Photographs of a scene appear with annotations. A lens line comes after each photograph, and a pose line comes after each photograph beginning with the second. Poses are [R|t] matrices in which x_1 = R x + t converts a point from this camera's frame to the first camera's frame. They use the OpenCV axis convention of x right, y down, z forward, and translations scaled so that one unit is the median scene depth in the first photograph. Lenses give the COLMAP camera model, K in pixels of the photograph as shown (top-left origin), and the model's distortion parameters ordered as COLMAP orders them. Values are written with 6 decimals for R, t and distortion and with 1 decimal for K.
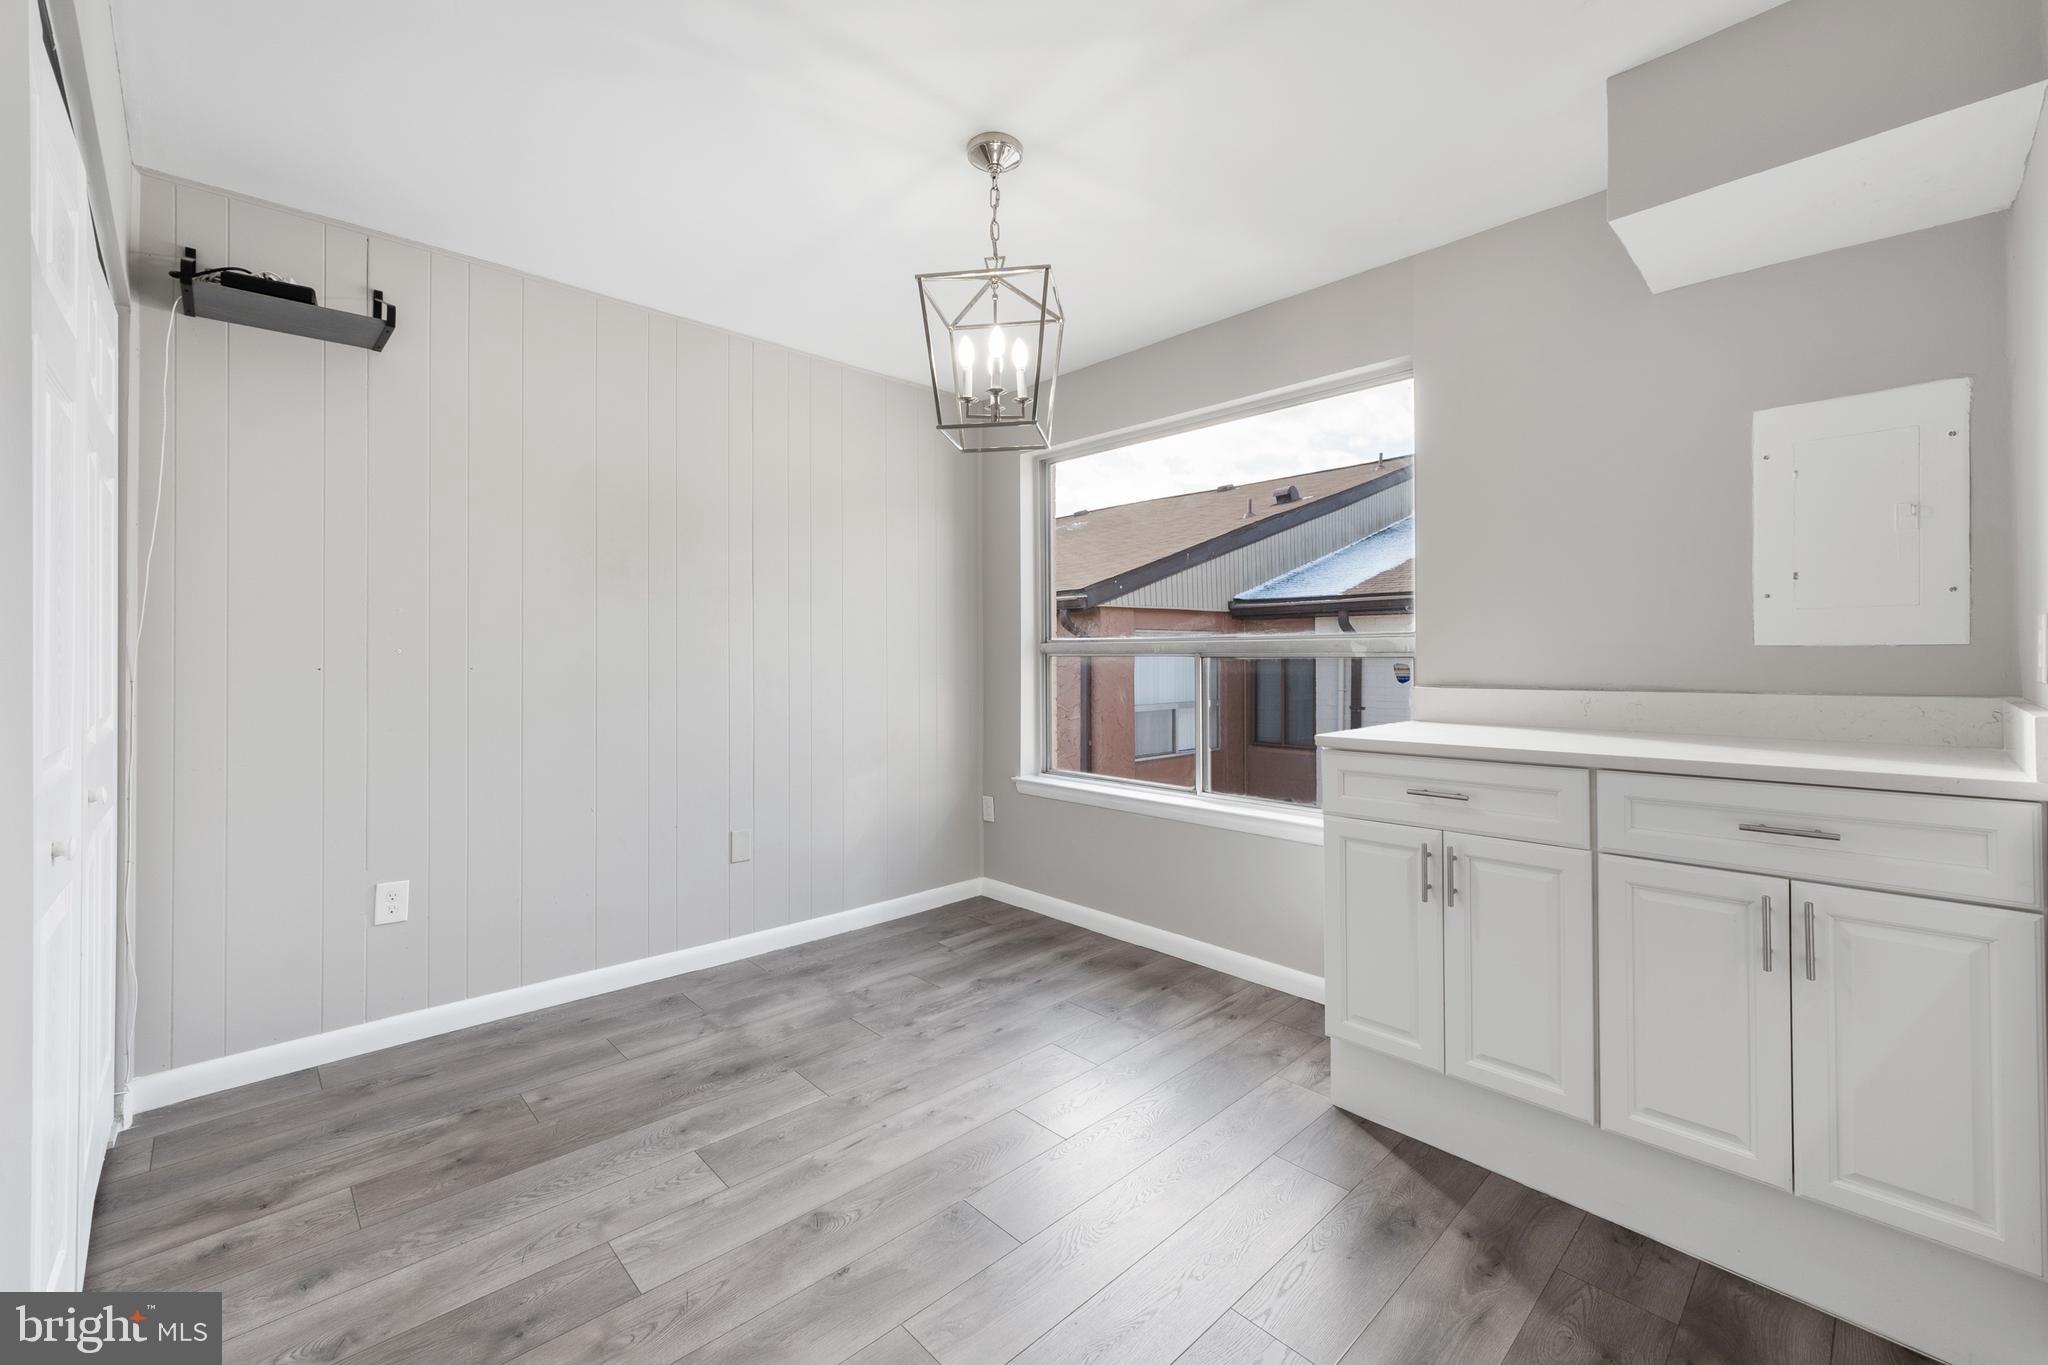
lens RADIAL K [[845.4, 0, 1020.0], [0, 845.4, 655.4], [0, 0, 1]] dist [-0.001196, -0.000057]
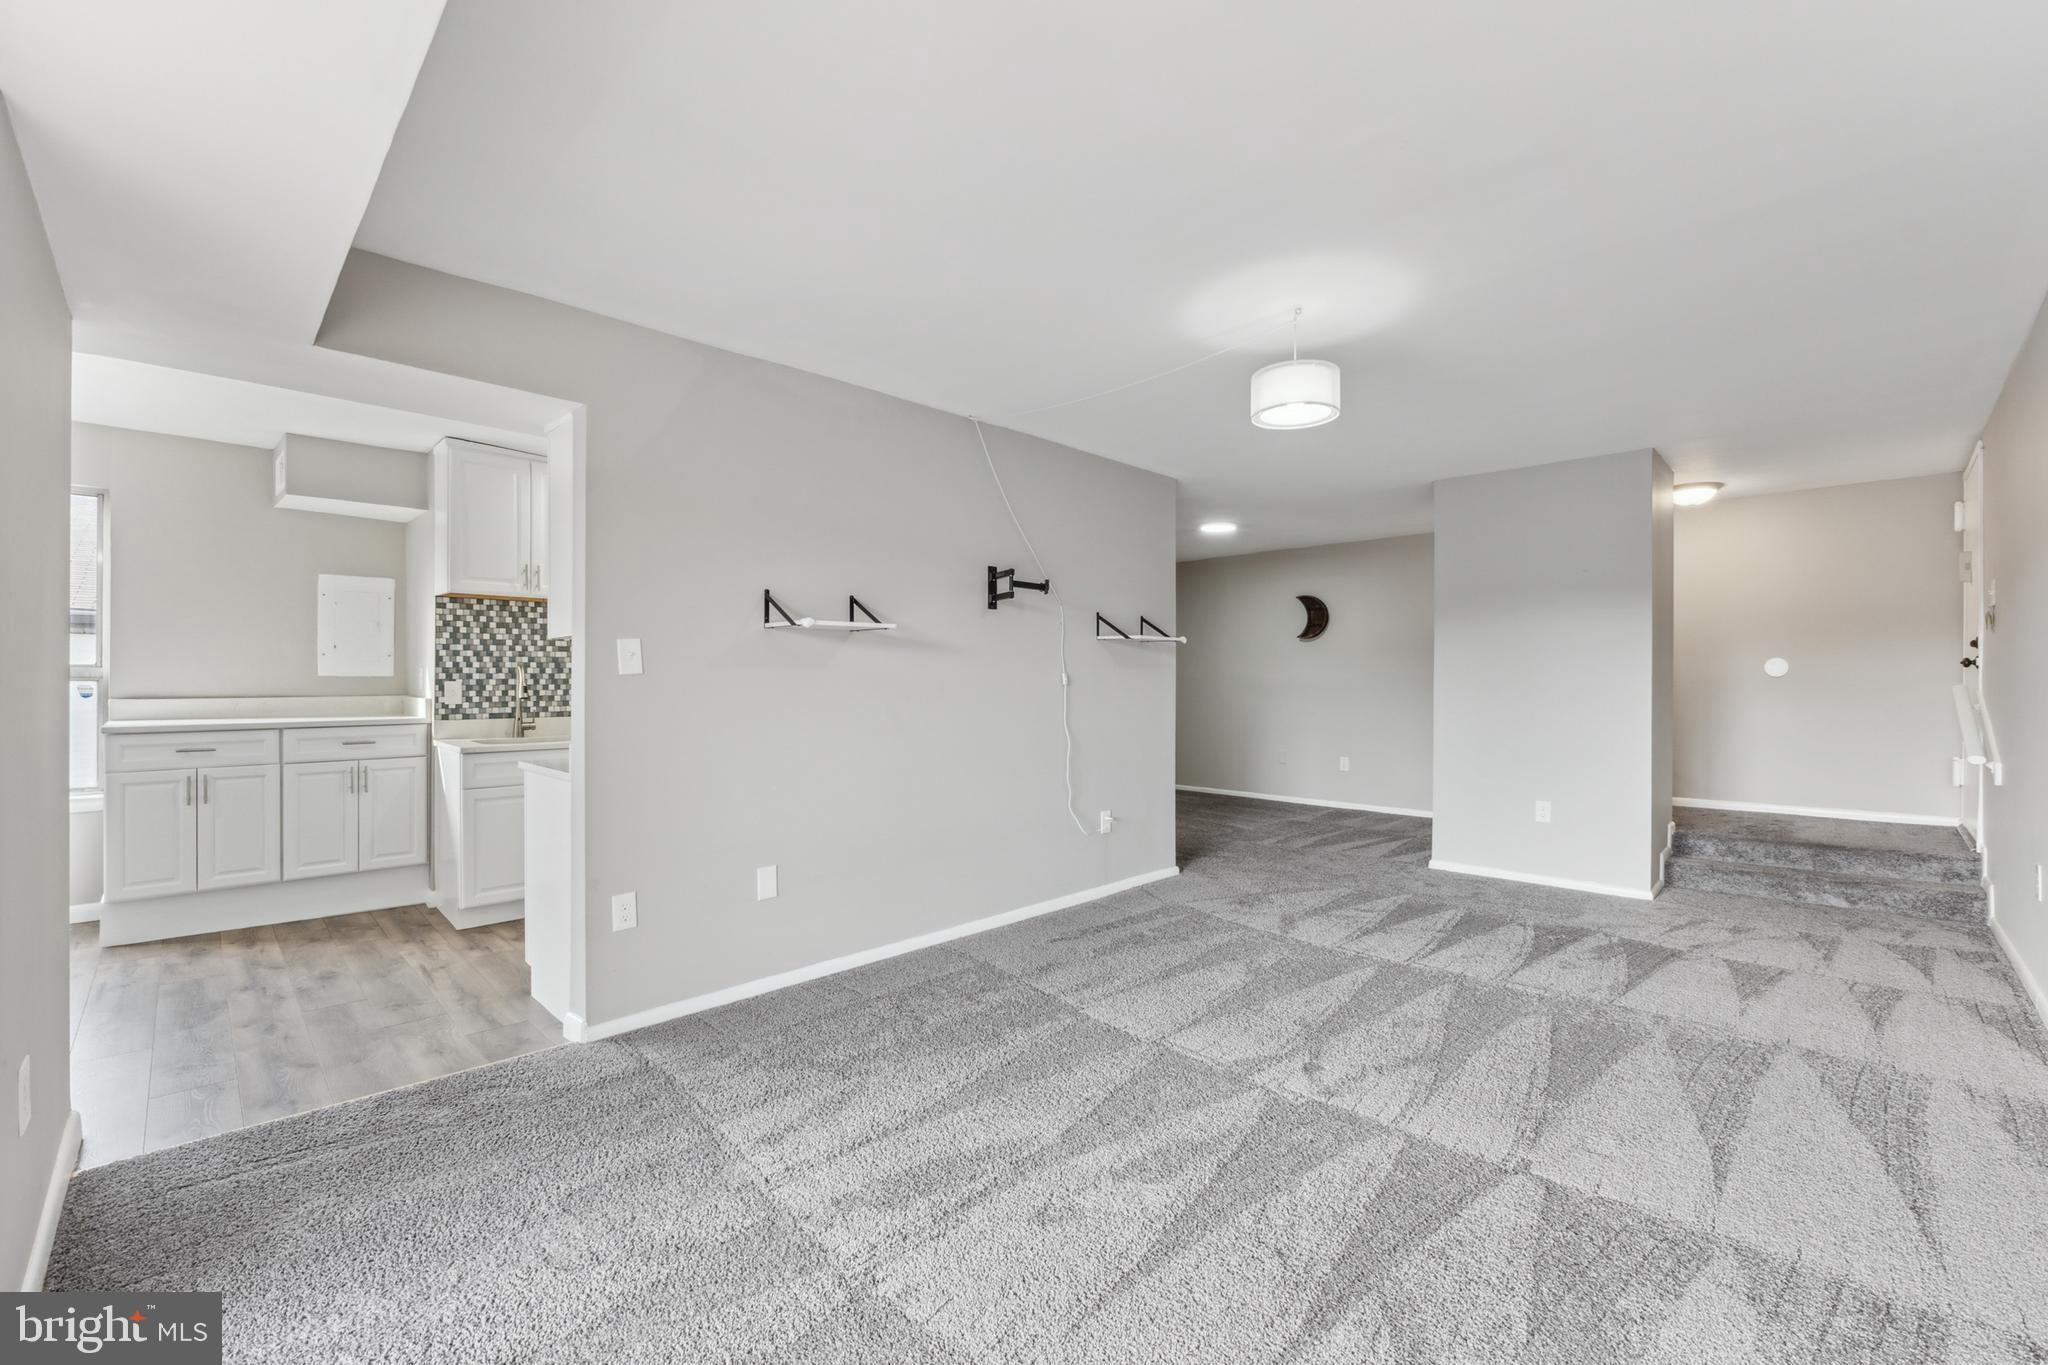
lens RADIAL K [[853.3, 0, 1024.0], [0, 853.3, 682.5], [0, 0, 1]] dist [-0.011413, -0.000174]
pose [[-0.015798, 0.000354, 0.999875, -1.176957], [-0.008548, 0.999963, -0.000489, -0.007920], [-0.999839, -0.008555, -0.015794, -0.708918]]
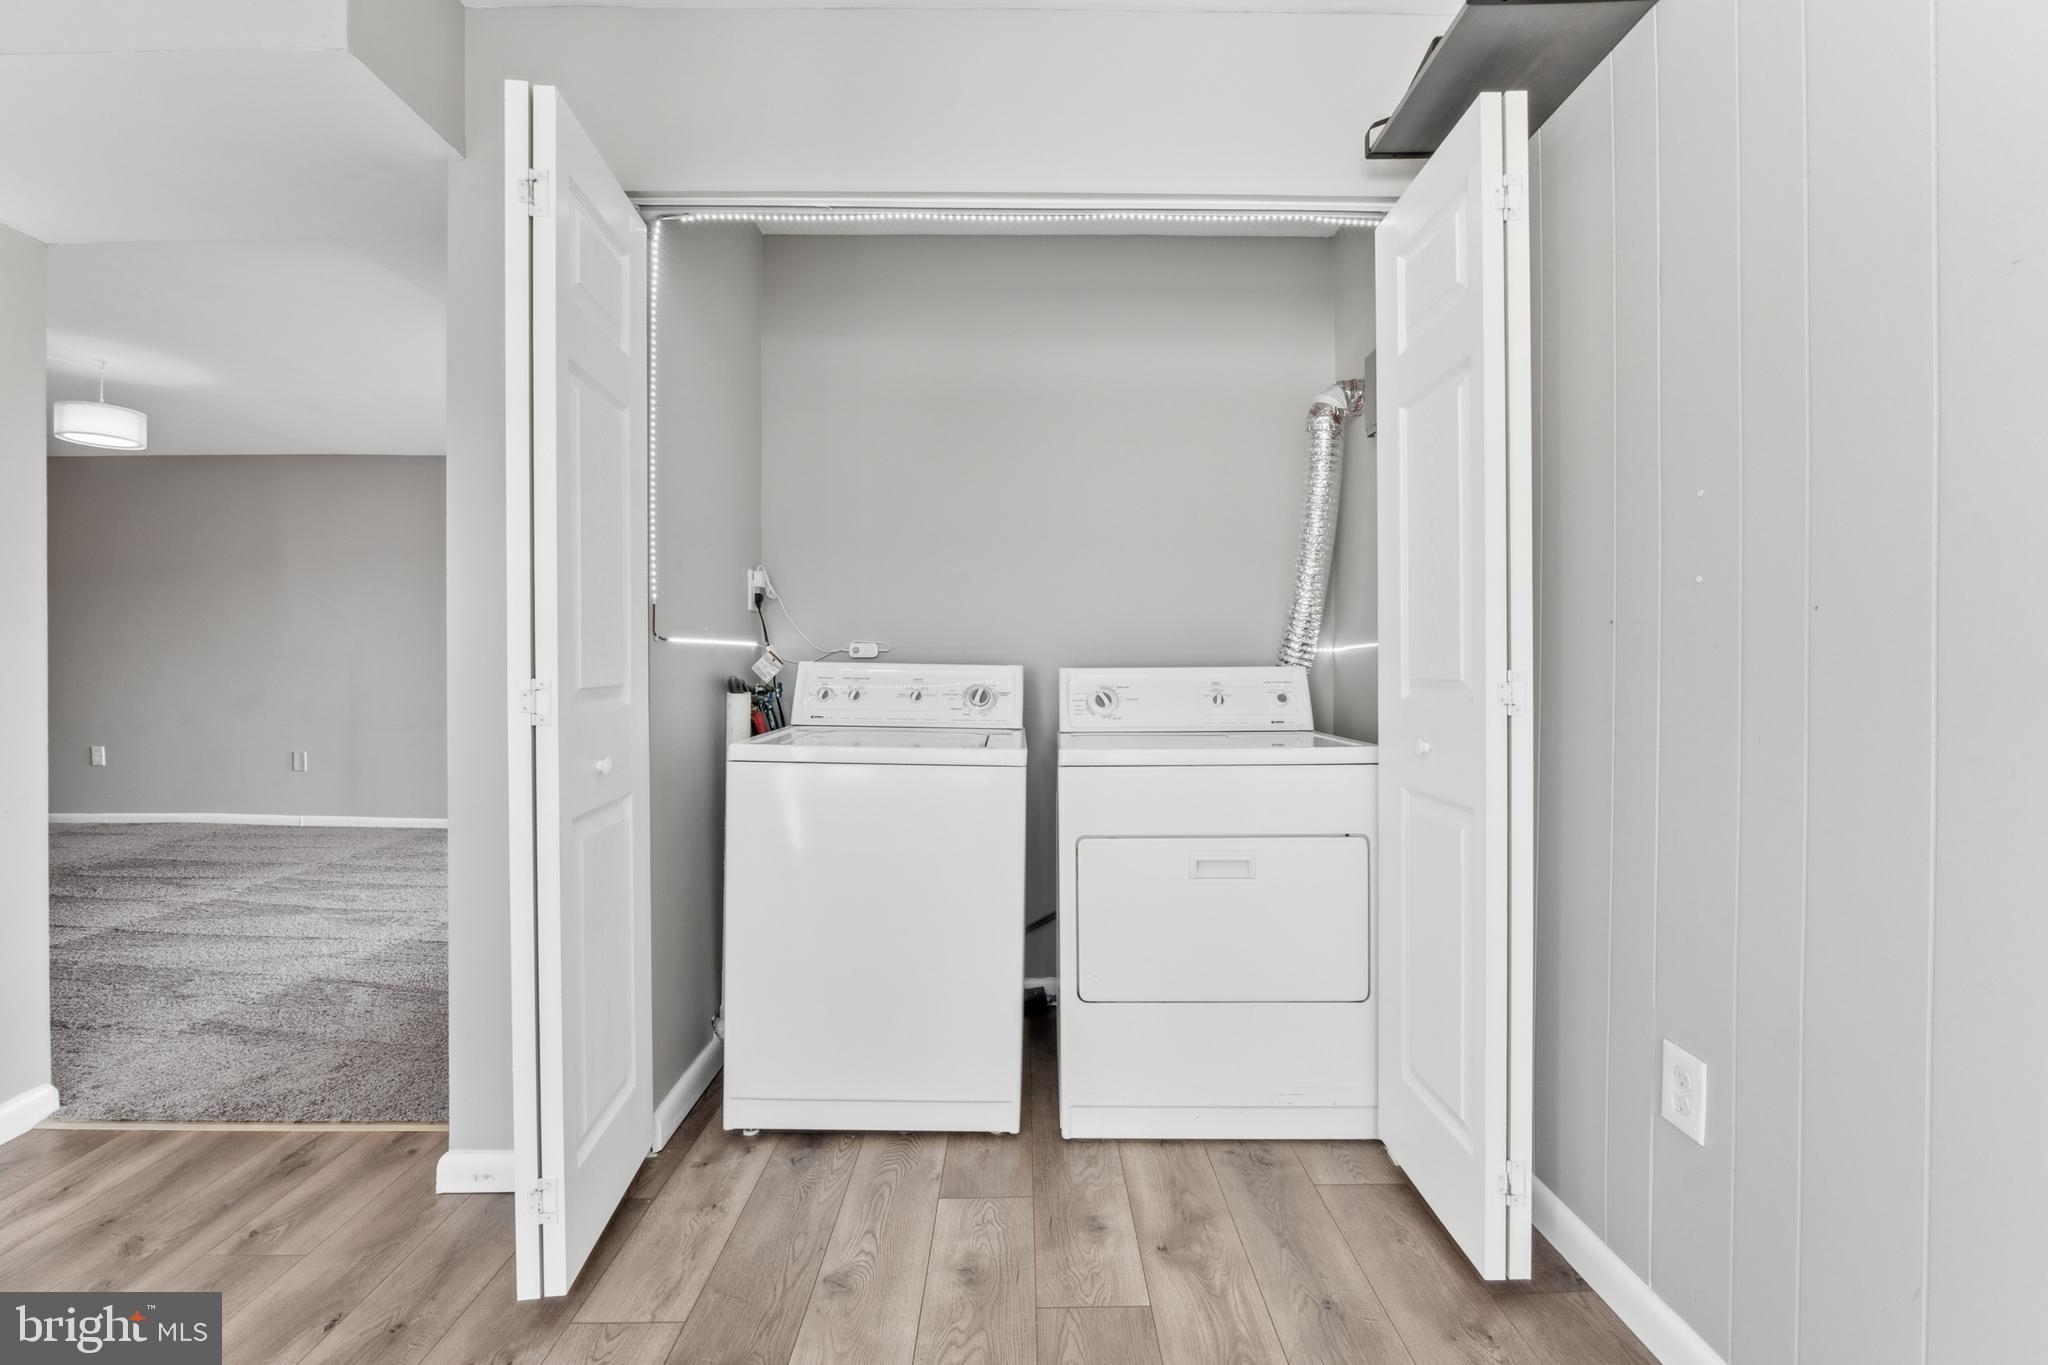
lens RADIAL K [[853.3, 0, 1024.0], [0, 853.3, 682.5], [0, 0, 1]] dist [-0.011413, -0.000174]
pose [[-0.684463, 0.009299, -0.728988, -0.125123], [0.005645, 0.999956, 0.007456, 0.049053], [0.729026, 0.000989, -0.684486, 1.054837]]
